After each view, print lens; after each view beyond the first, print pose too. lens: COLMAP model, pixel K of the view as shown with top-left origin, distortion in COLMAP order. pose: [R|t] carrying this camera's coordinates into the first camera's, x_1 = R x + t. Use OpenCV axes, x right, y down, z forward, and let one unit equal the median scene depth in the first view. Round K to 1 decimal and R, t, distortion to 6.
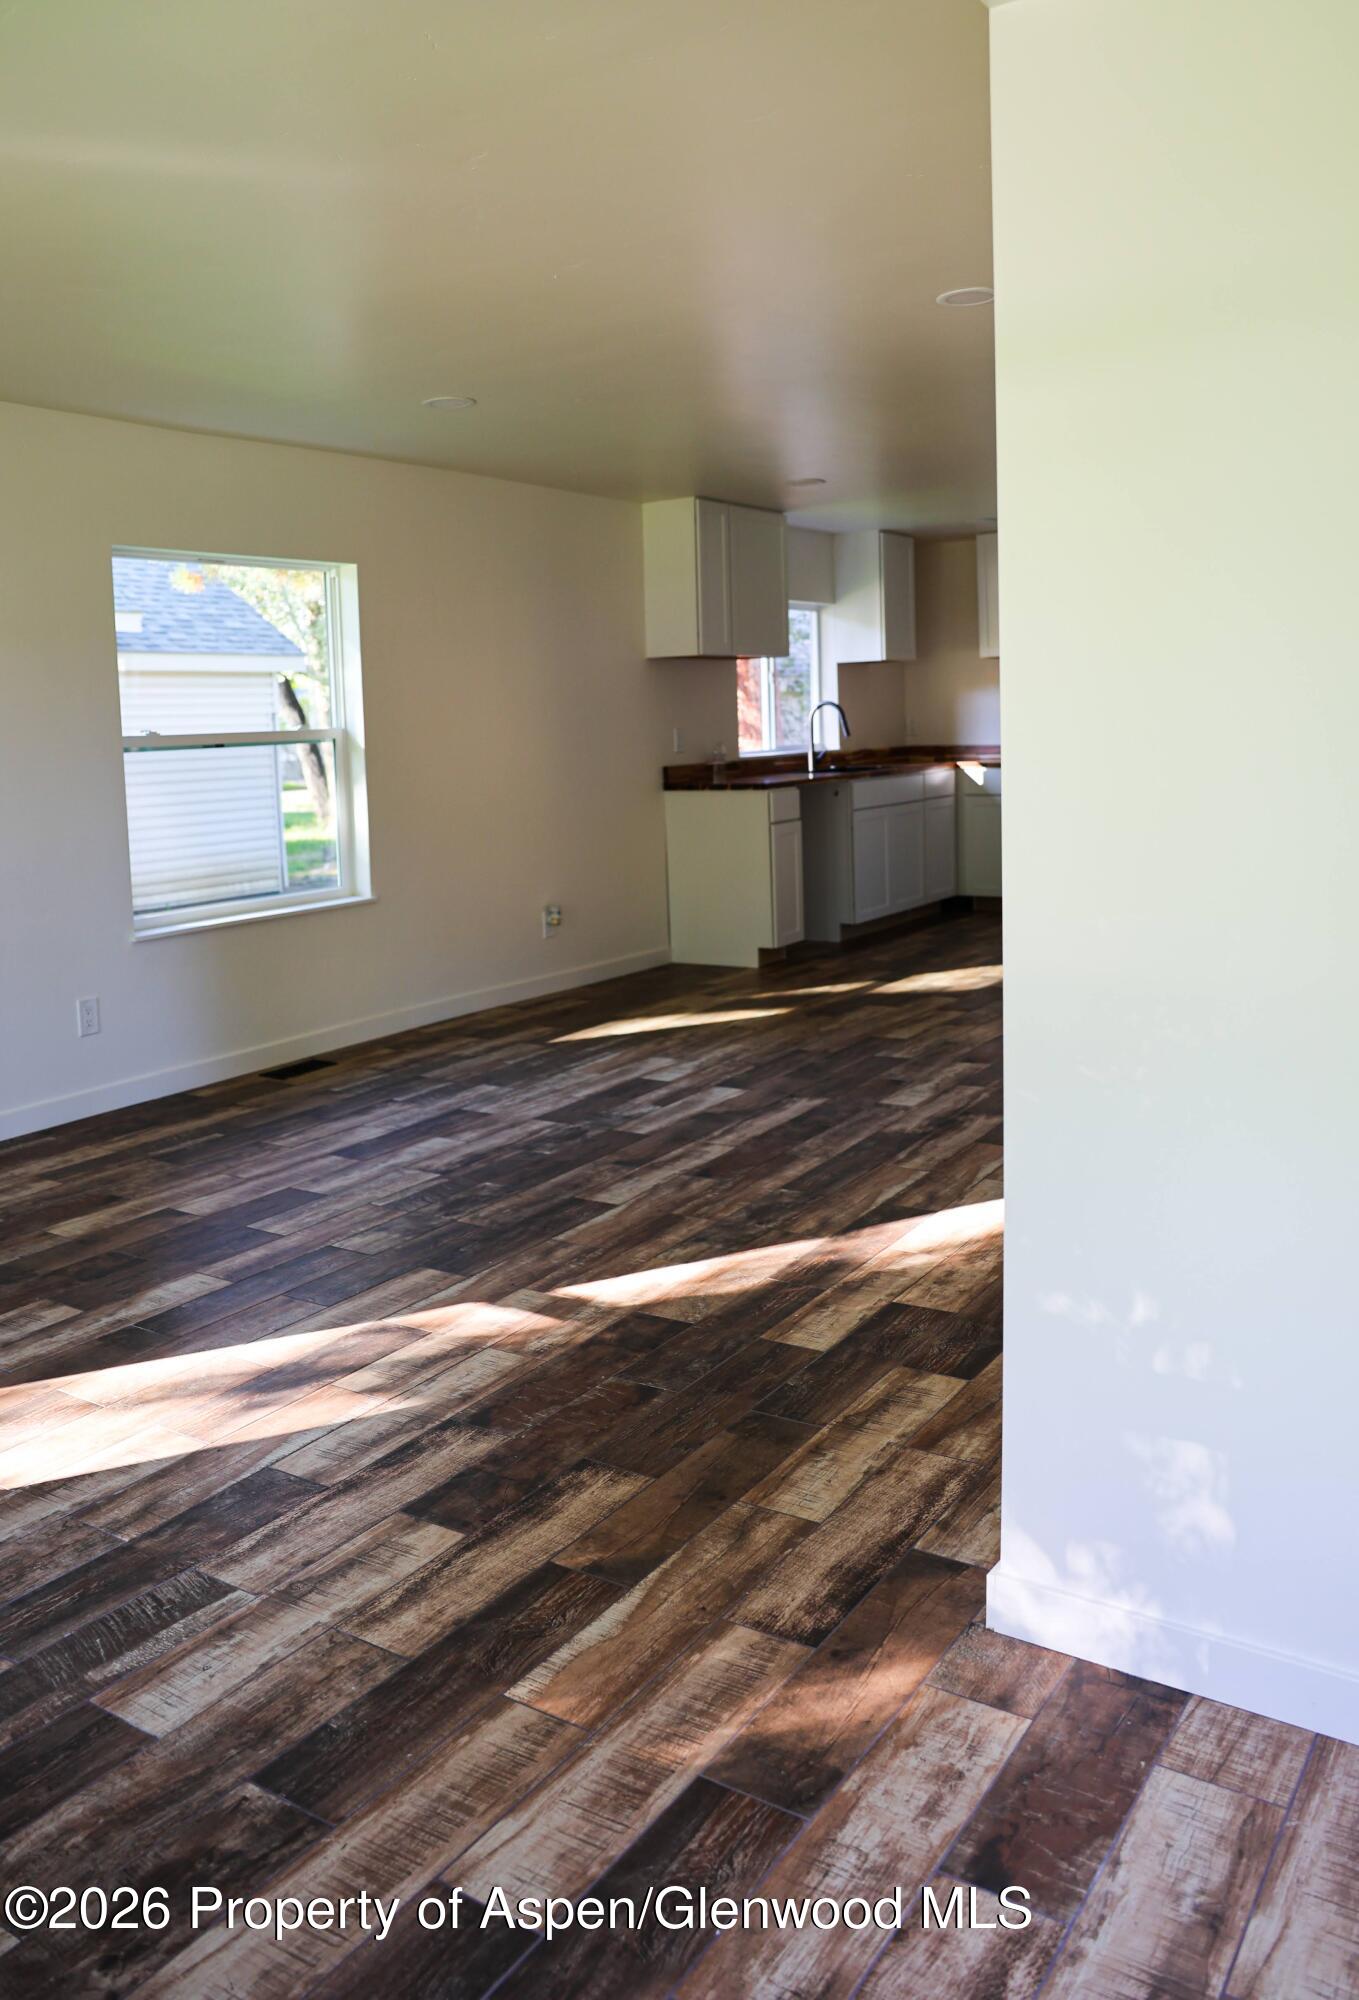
lens RADIAL K [[1558.7, 0, 679.5], [0, 1558.7, 1000.0], [0, 0, 1]] dist [-0.009661, 0.008006]
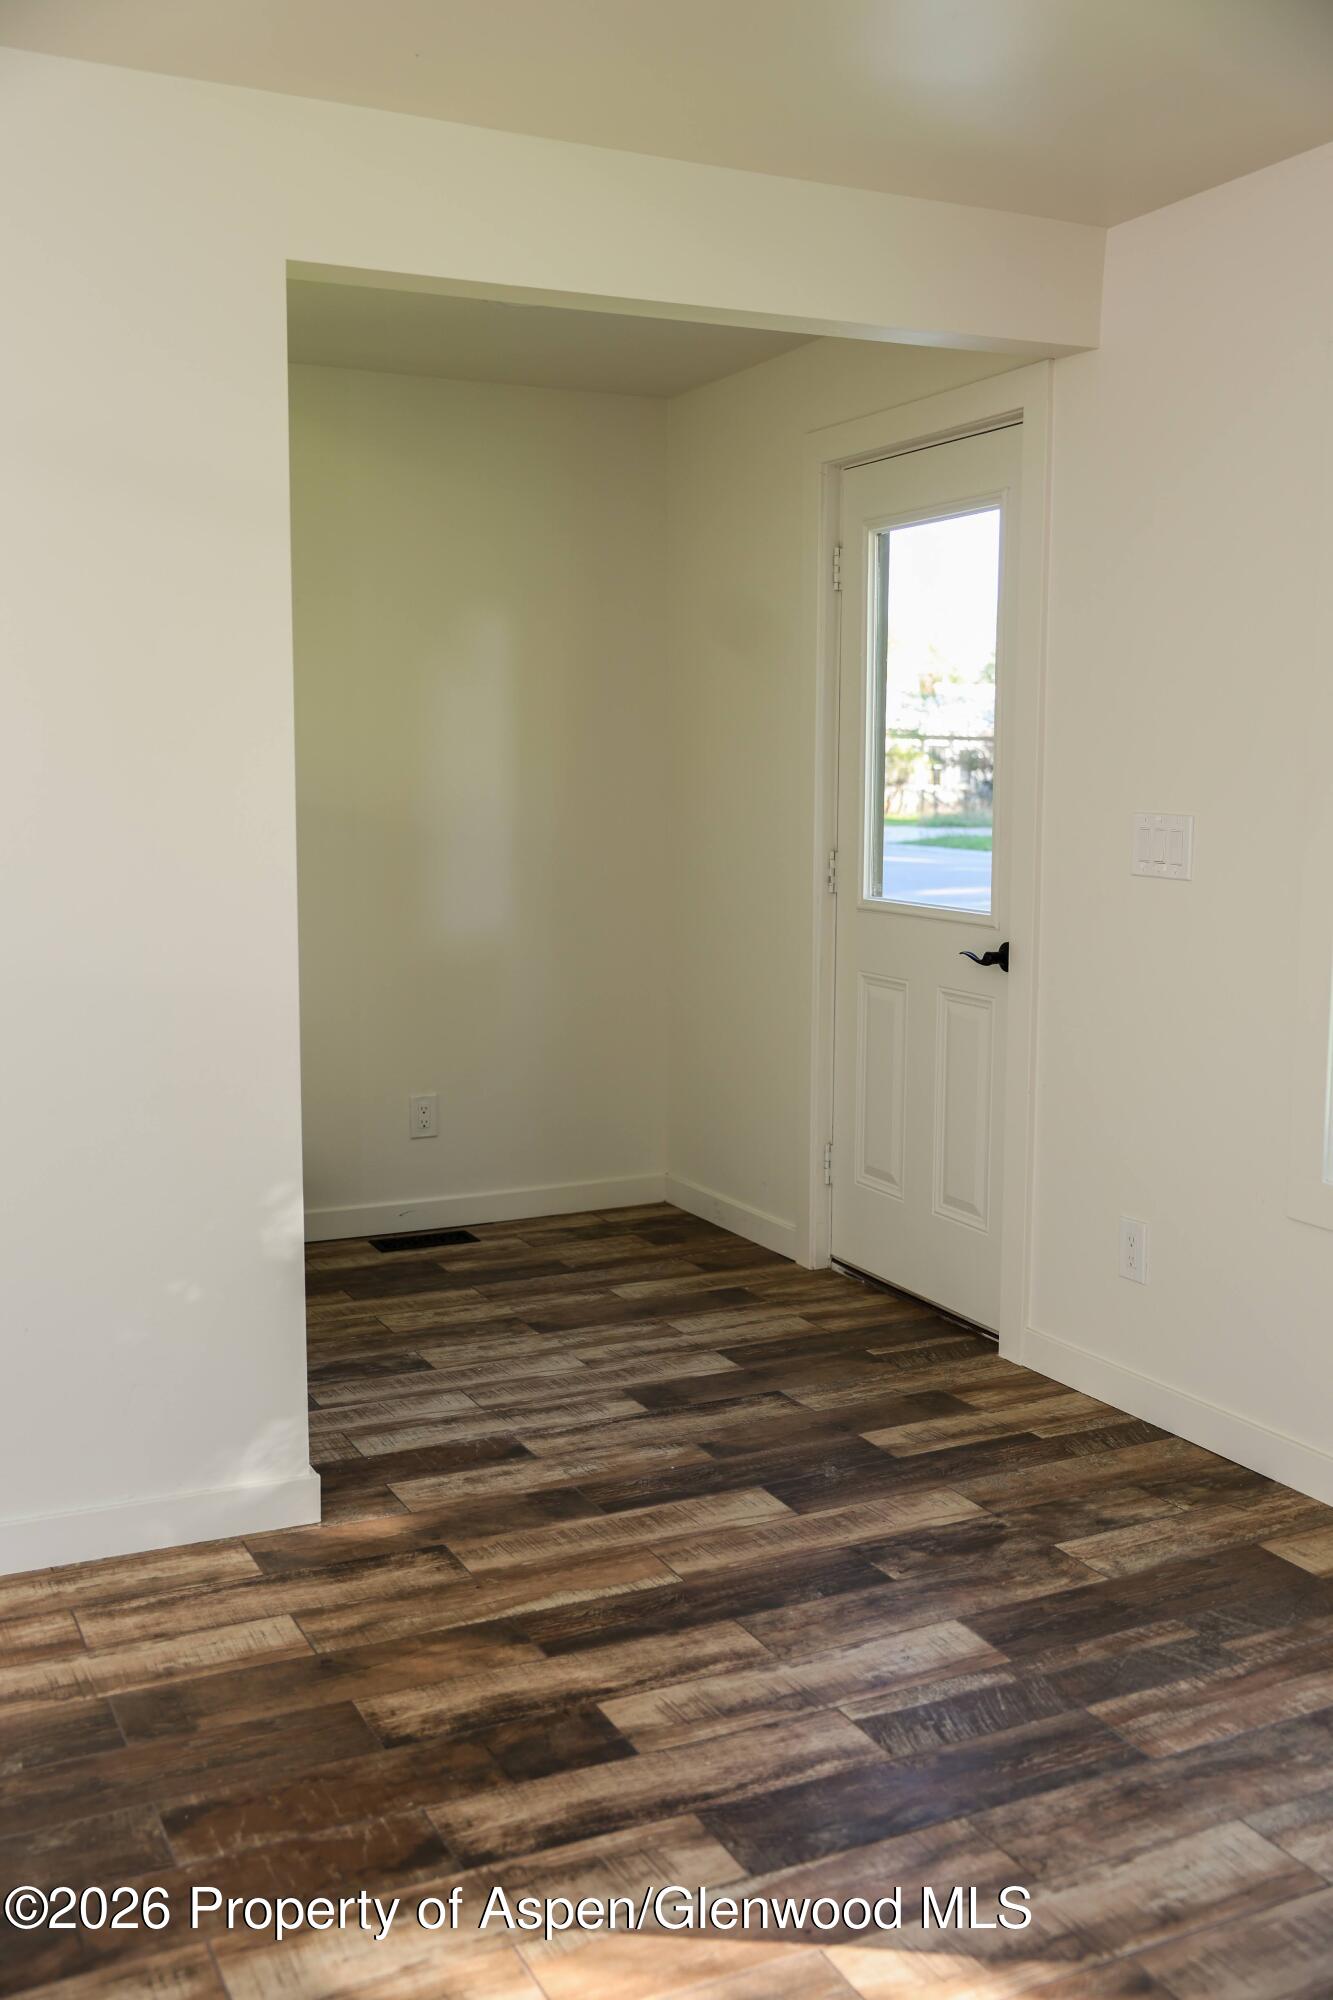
lens RADIAL K [[1938.8, 0, 666.5], [0, 1938.8, 1000.0], [0, 0, 1]] dist [0.003919, 0.017090]
pose [[-0.858724, -0.014289, 0.512238, -0.770294], [0.126412, 0.962811, 0.238777, -0.308704], [-0.496601, 0.269797, -0.824983, 1.893093]]
